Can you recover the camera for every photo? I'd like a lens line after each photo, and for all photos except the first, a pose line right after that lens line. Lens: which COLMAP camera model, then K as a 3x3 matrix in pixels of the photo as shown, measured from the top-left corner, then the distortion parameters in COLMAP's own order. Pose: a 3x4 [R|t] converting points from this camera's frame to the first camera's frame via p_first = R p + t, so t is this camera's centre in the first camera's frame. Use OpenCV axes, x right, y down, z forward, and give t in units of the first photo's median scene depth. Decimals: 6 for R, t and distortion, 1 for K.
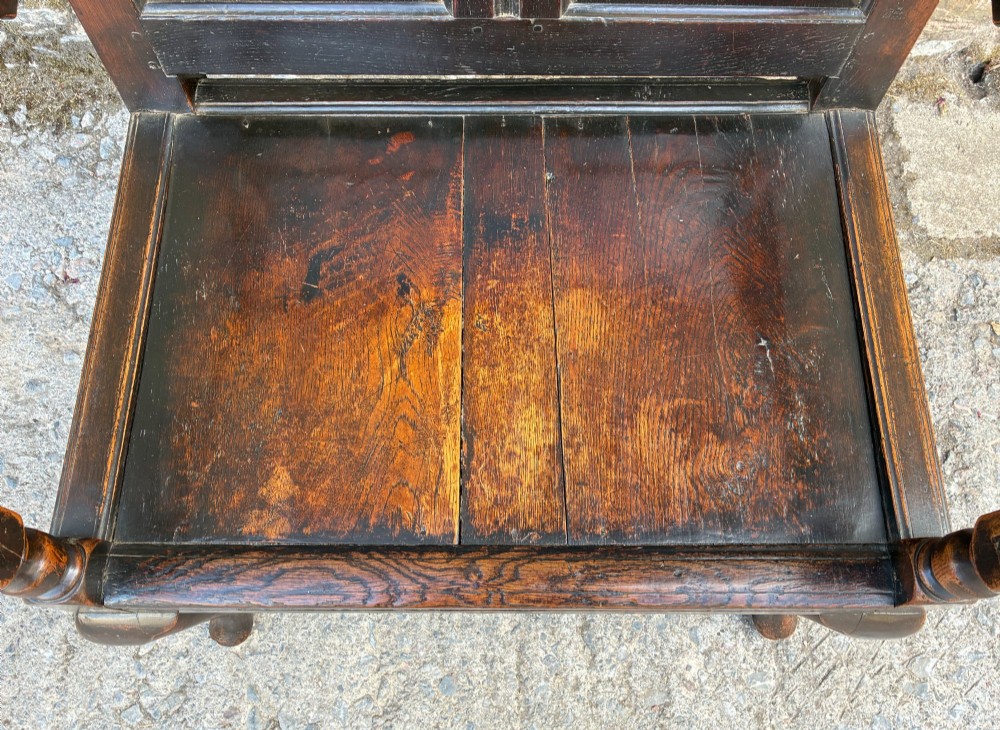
lens RADIAL K [[779.4, 0, 500.2], [0, 779.4, 377.8], [0, 0, 1]] dist [0.043991, -0.057998]
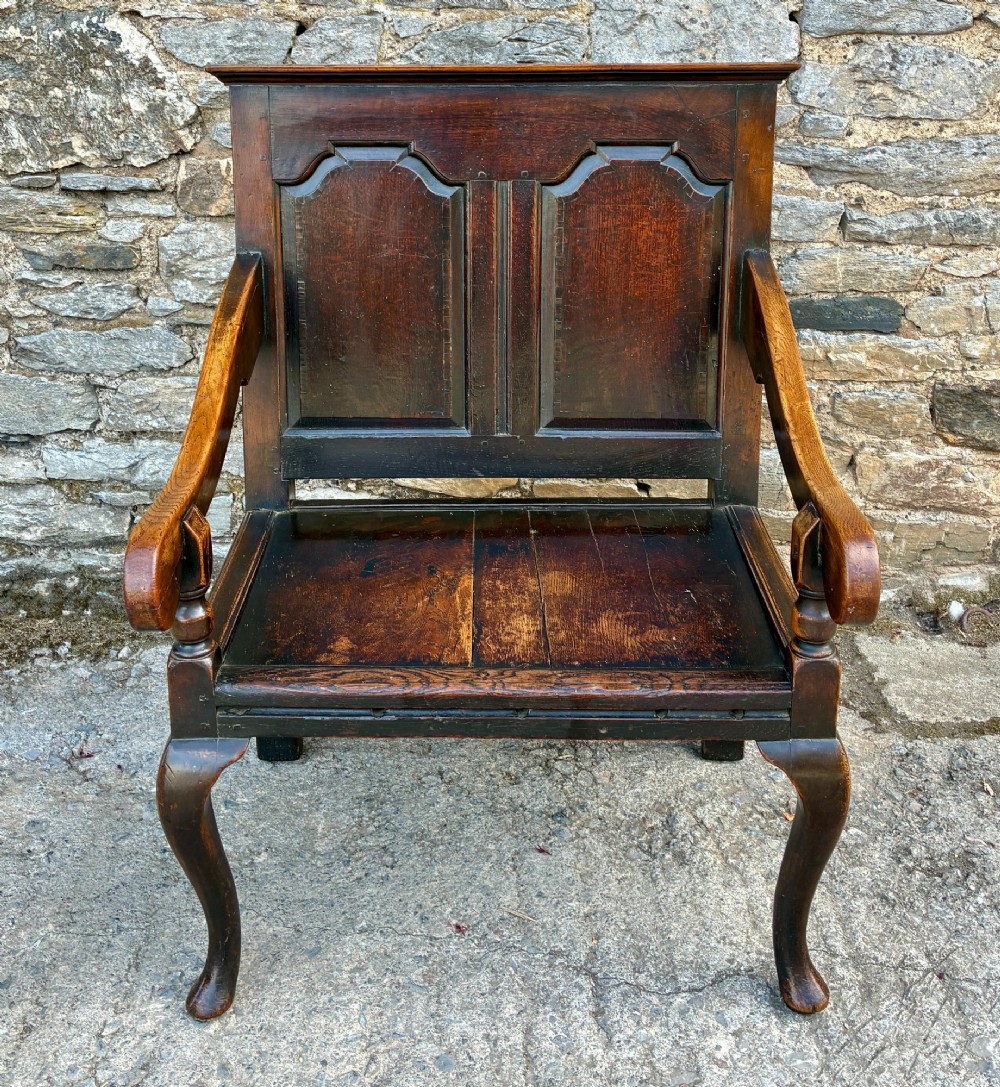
lens RADIAL K [[1275.6, 0, 486.7], [0, 1275.6, 356.5], [0, 0, 1]] dist [0.022491, 0.000000]
pose [[0.999950, -0.007894, -0.006156, -0.005362], [-0.000227, 0.596903, -0.802313, 1.073822], [0.010008, 0.802274, 0.596871, -0.494509]]
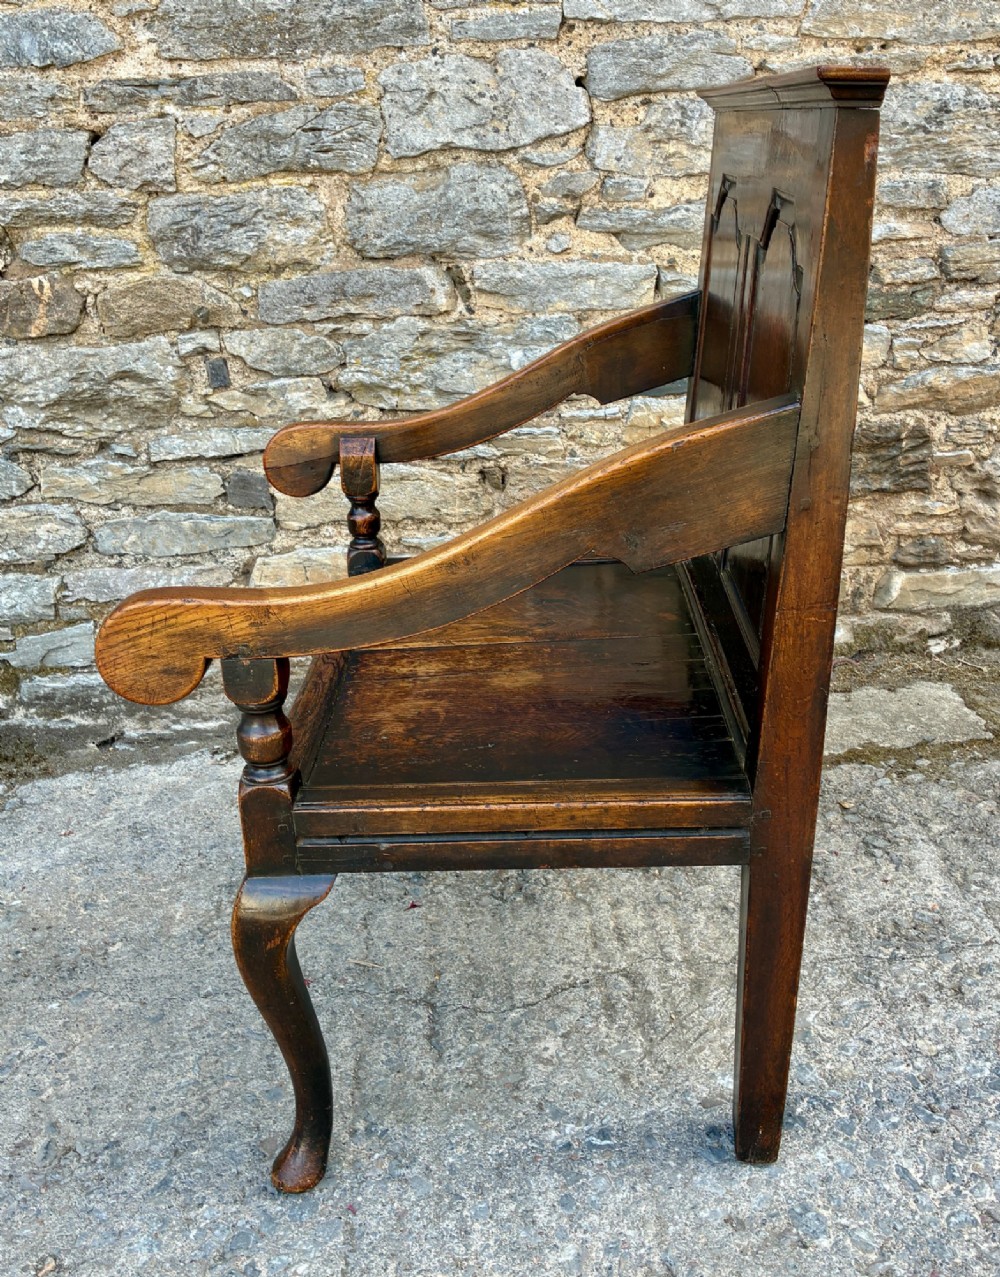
lens RADIAL K [[1269.5, 0, 533.6], [0, 1269.5, 558.0], [0, 0, 1]] dist [0.023677, 0.000000]
pose [[0.993440, -0.111411, 0.025792, 0.253351], [0.086272, 0.582101, -0.808527, 1.228253], [0.075065, 0.805448, 0.587894, -0.312993]]
